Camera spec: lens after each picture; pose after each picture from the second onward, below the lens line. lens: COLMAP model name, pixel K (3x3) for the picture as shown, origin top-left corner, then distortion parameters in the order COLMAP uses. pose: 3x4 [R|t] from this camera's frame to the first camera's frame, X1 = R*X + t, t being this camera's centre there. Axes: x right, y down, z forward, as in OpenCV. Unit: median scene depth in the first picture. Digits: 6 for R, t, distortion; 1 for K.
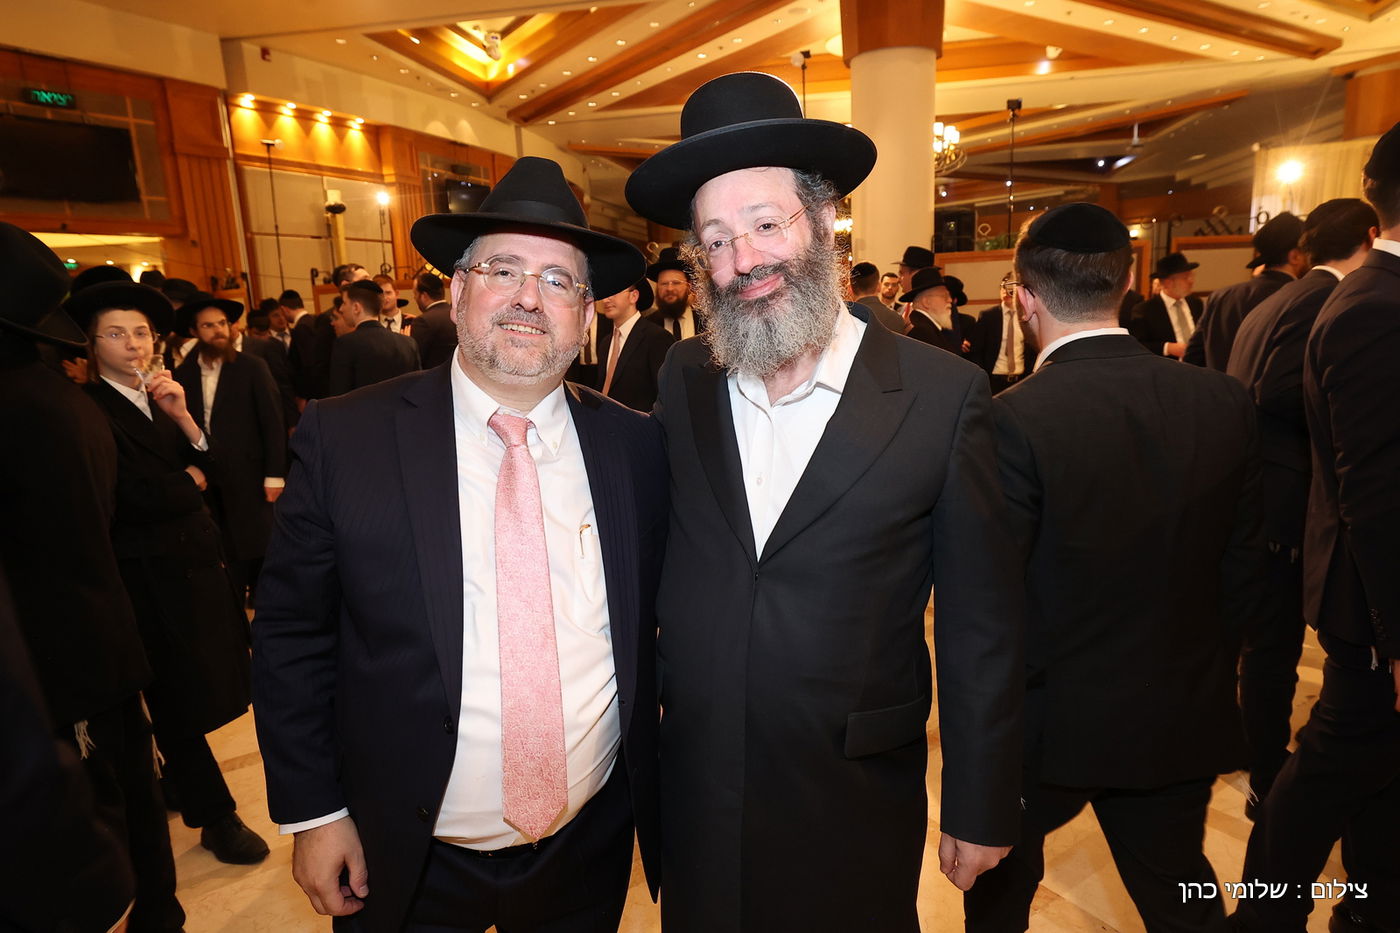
lens RADIAL K [[890.5, 0, 708.1], [0, 890.5, 465.8], [0, 0, 1]] dist [0.003391, 0.033534]
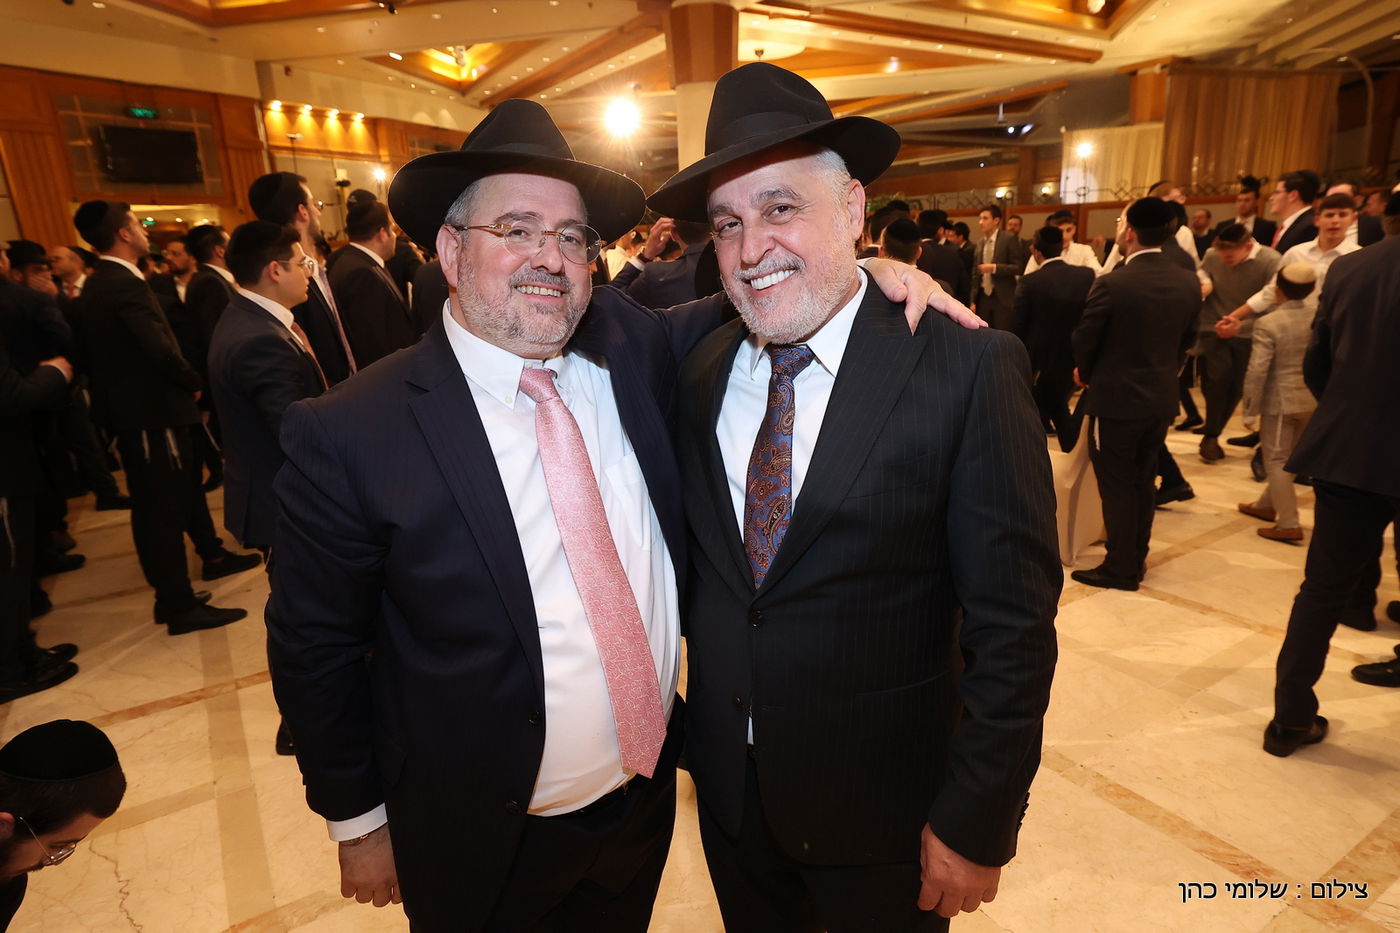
lens RADIAL K [[822.9, 0, 704.1], [0, 822.9, 459.9], [0, 0, 1]] dist [-0.006870, 0.025436]
pose [[0.999673, 0.005545, -0.024978, 0.149338], [-0.003805, 0.997598, 0.069159, 0.039204], [0.025302, -0.069042, 0.997293, -0.238492]]
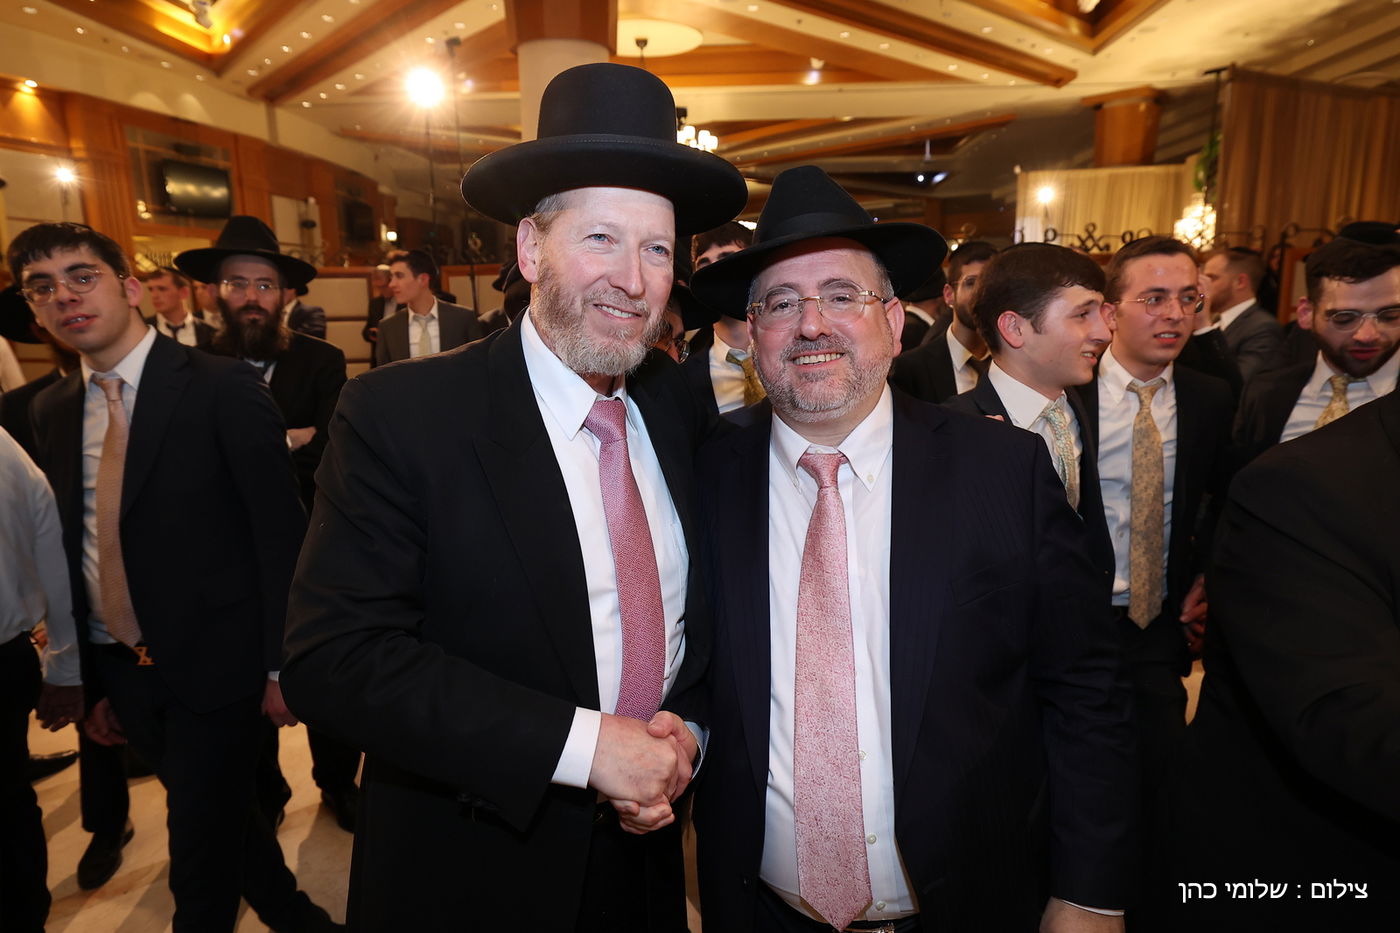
lens RADIAL K [[890.5, 0, 700.6], [0, 890.5, 467.0], [0, 0, 1]] dist [0.003391, 0.033534]
pose [[0.992544, 0.006382, 0.121718, 0.145318], [-0.006566, 0.999978, 0.001113, -0.015220], [-0.121708, -0.001904, 0.992564, 0.034885]]
